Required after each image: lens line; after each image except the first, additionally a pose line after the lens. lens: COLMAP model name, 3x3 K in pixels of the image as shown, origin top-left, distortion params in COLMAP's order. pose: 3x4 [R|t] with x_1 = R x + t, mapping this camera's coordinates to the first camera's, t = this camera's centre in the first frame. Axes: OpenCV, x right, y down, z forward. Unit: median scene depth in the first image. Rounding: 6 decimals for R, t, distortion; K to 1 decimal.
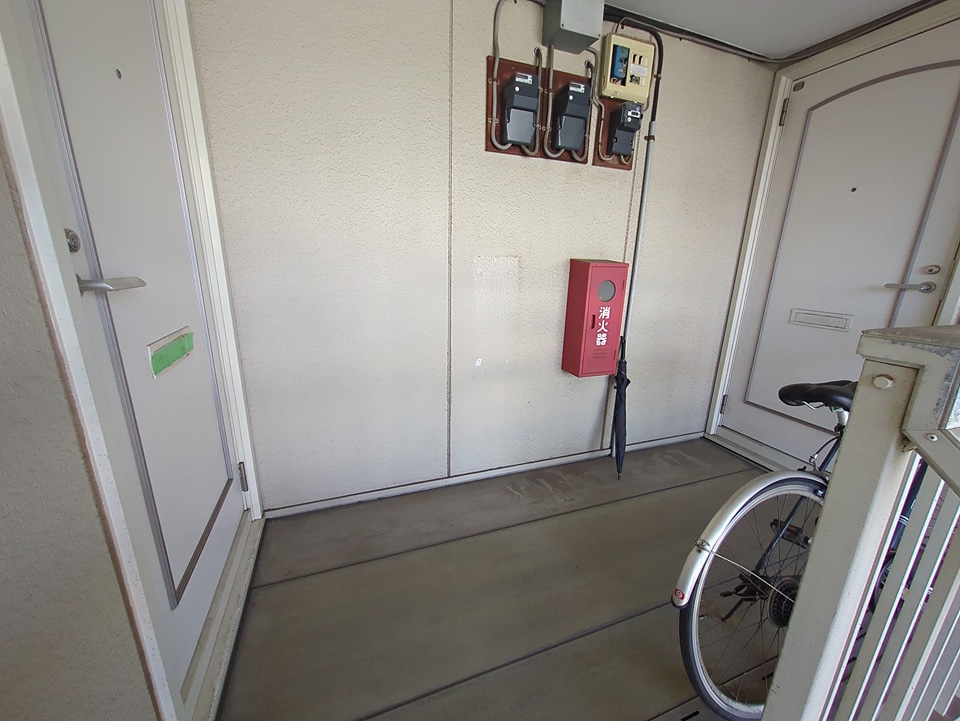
lens RADIAL K [[378.9, 0, 483.2], [0, 378.9, 360.6], [0, 0, 1]] dist [0.000981, -0.002528]
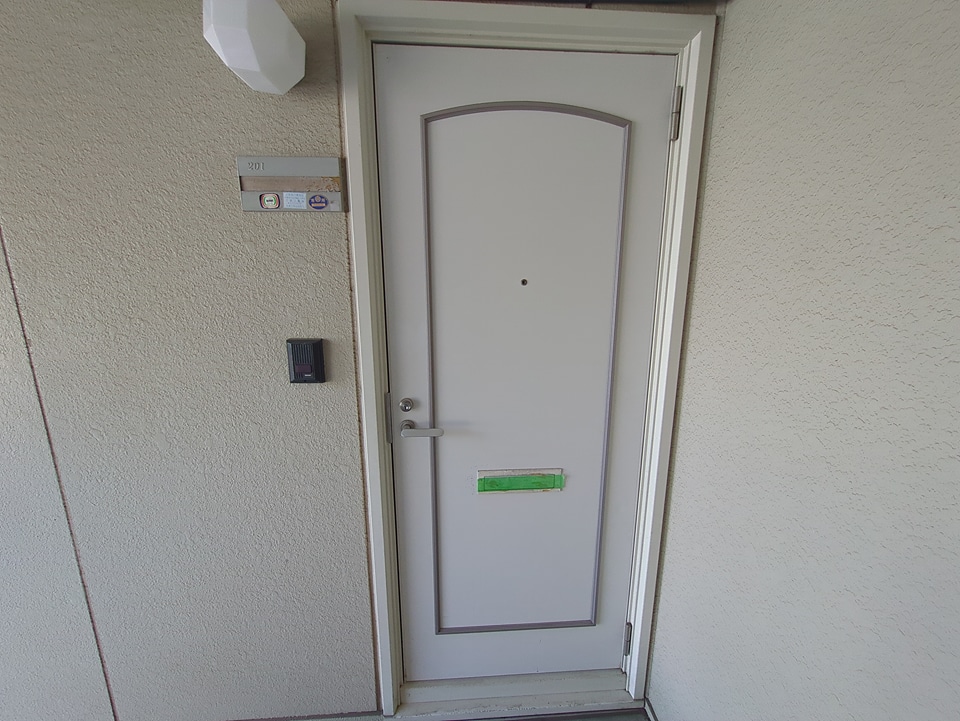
lens RADIAL K [[378.9, 0, 483.2], [0, 378.9, 360.6], [0, 0, 1]] dist [0.000981, -0.002528]
pose [[-0.299850, 0.161004, -0.940302, 0.218633], [-0.256776, 0.935659, 0.242092, -0.480880], [0.918780, 0.314038, -0.239215, 0.779524]]
